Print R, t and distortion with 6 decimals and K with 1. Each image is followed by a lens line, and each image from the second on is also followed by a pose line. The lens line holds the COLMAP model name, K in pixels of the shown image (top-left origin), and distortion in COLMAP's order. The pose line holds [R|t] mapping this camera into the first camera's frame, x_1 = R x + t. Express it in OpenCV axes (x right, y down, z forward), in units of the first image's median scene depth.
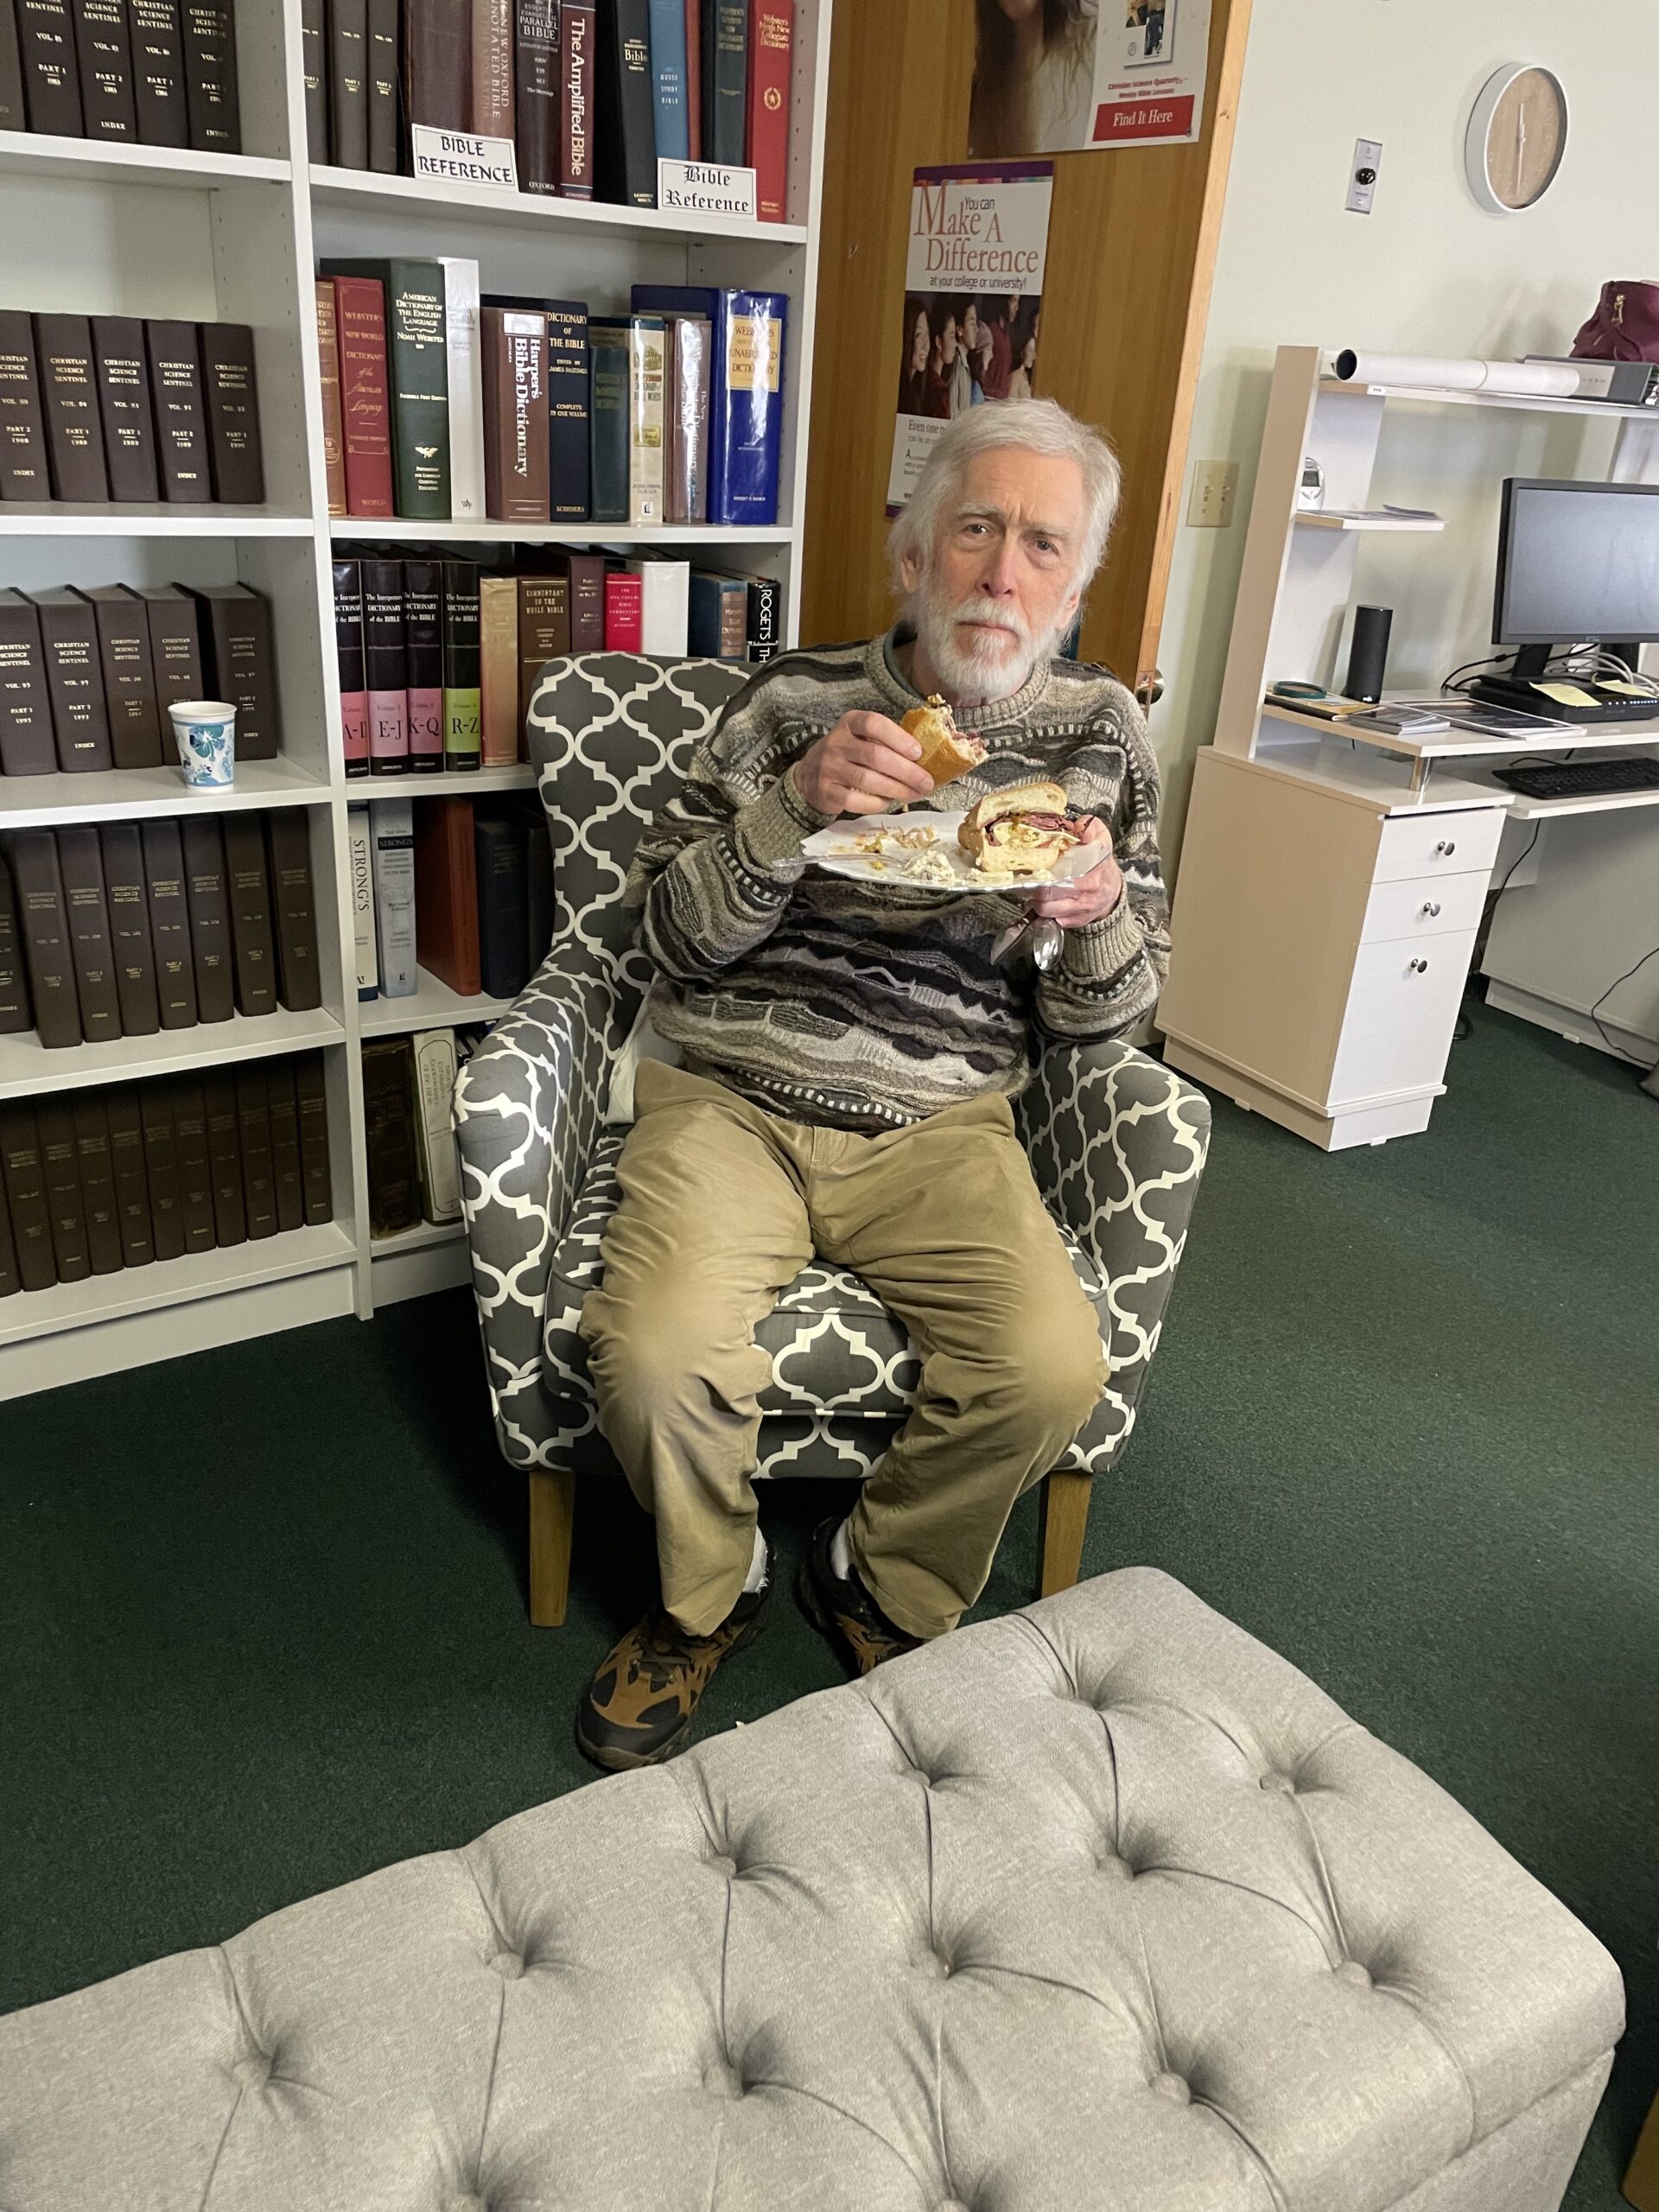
lens RADIAL K [[1693.2, 0, 848.4], [0, 1693.2, 1160.1], [0, 0, 1]] dist [0.064642, -0.083108]
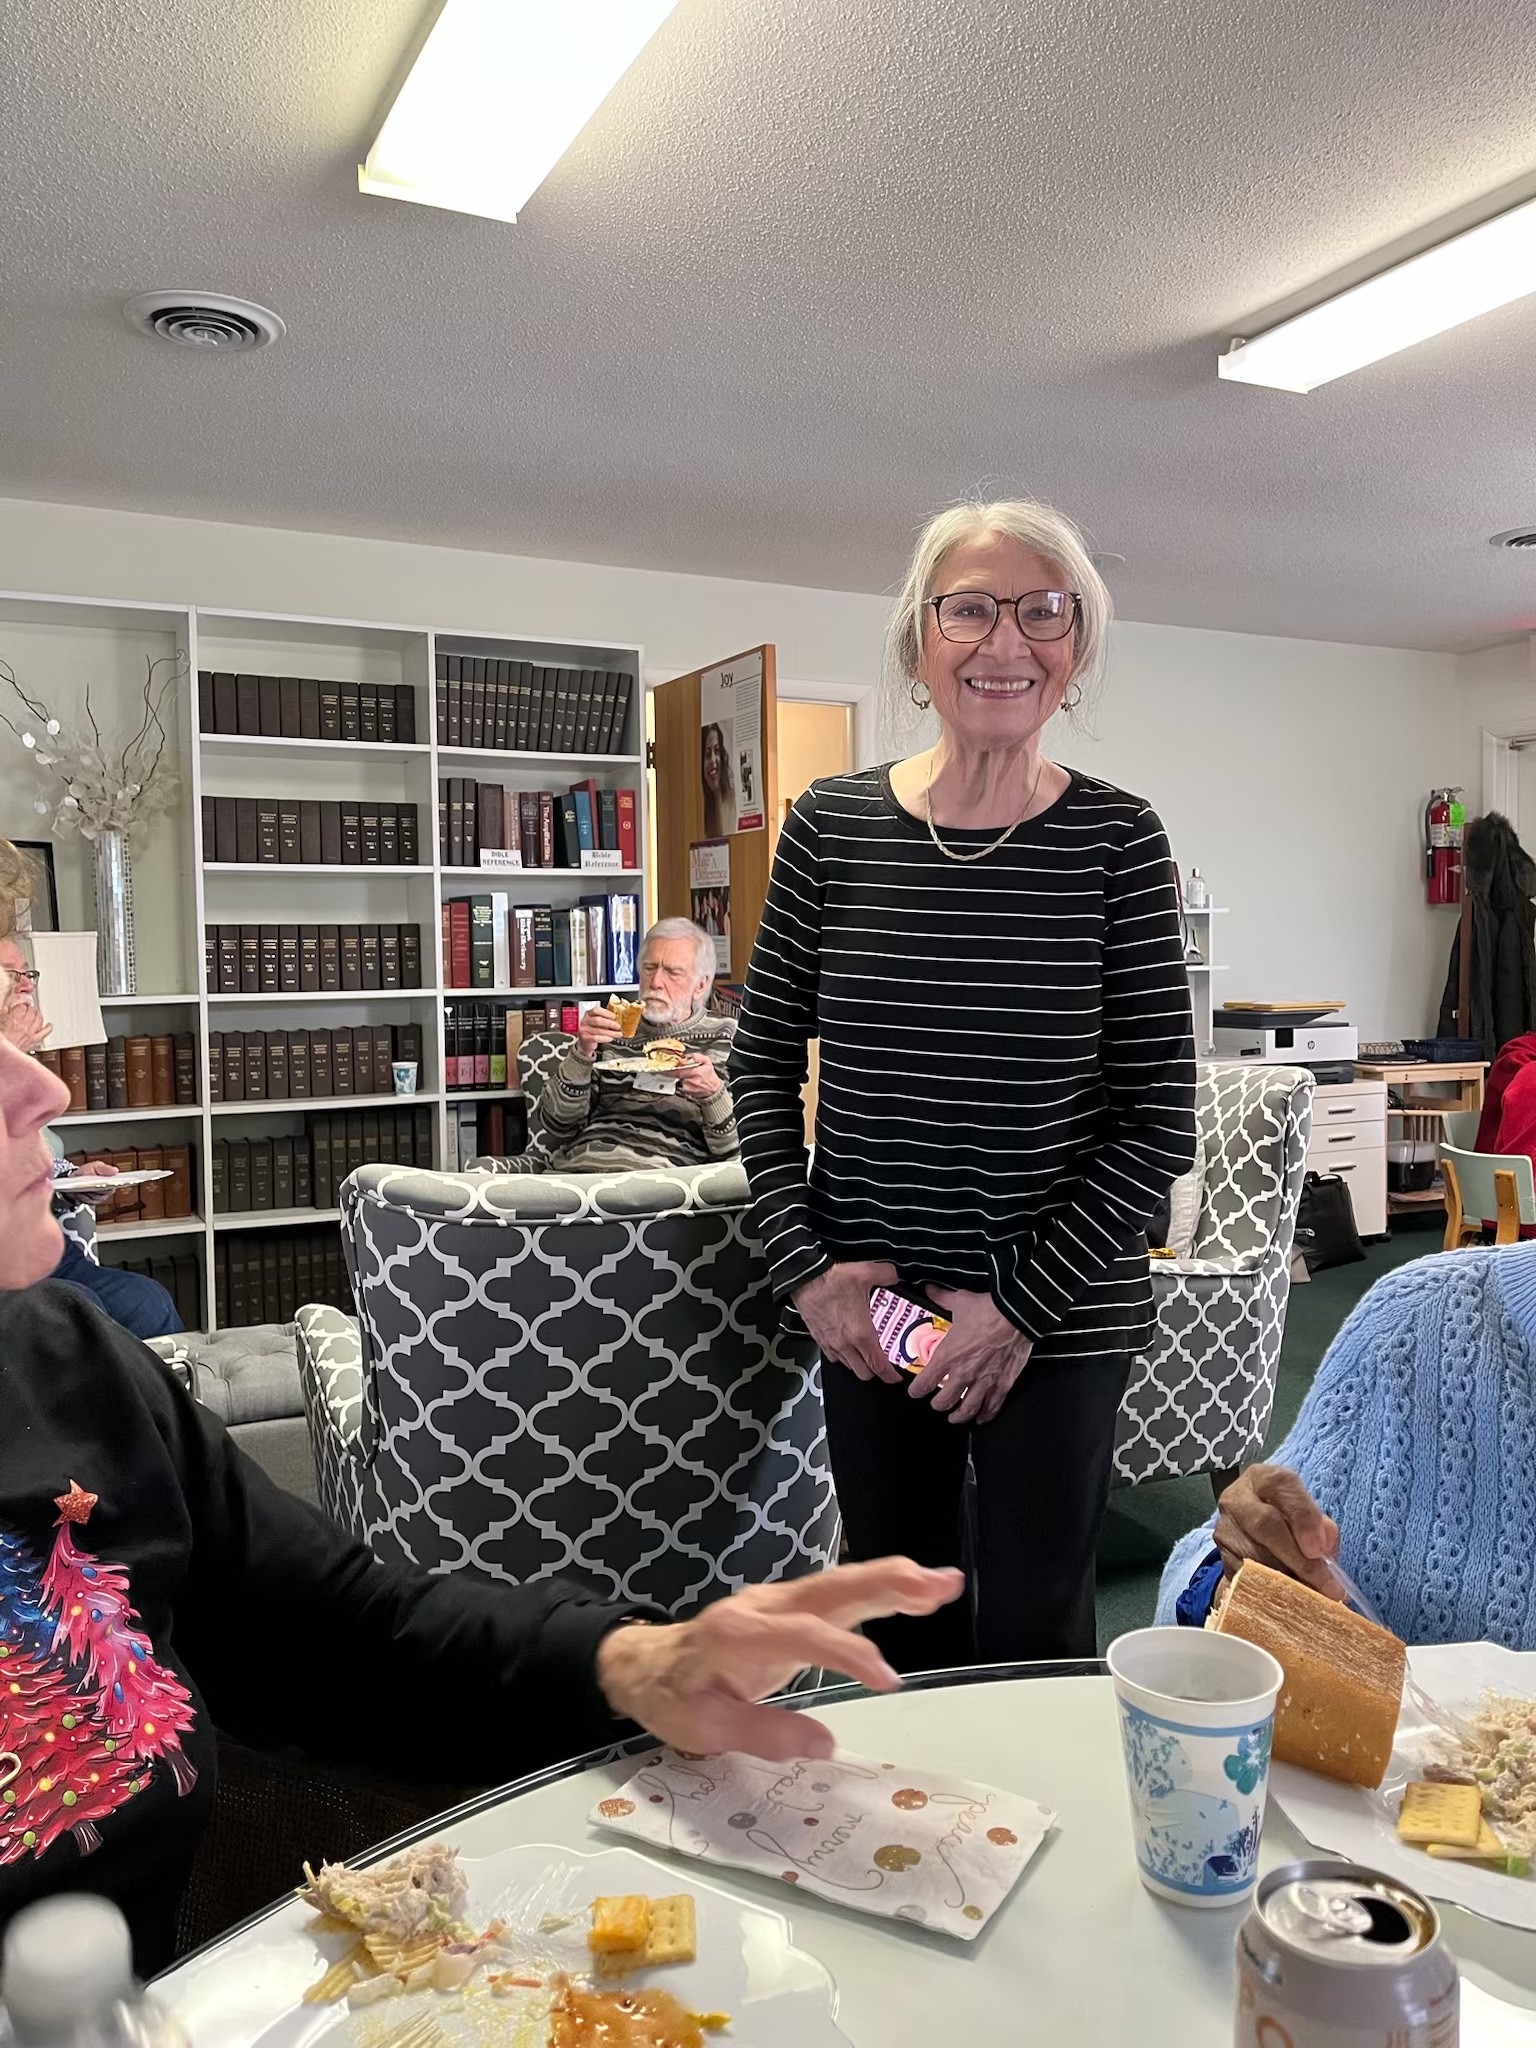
lens RADIAL K [[1548.6, 0, 772.8], [0, 1548.6, 1032.8], [0, 0, 1]] dist [-0.008768, -0.004292]
pose [[0.988718, -0.073517, -0.130508, 0.448291], [0.019315, 0.926572, -0.375621, 0.526012], [0.148539, 0.368863, 0.917538, -0.950836]]
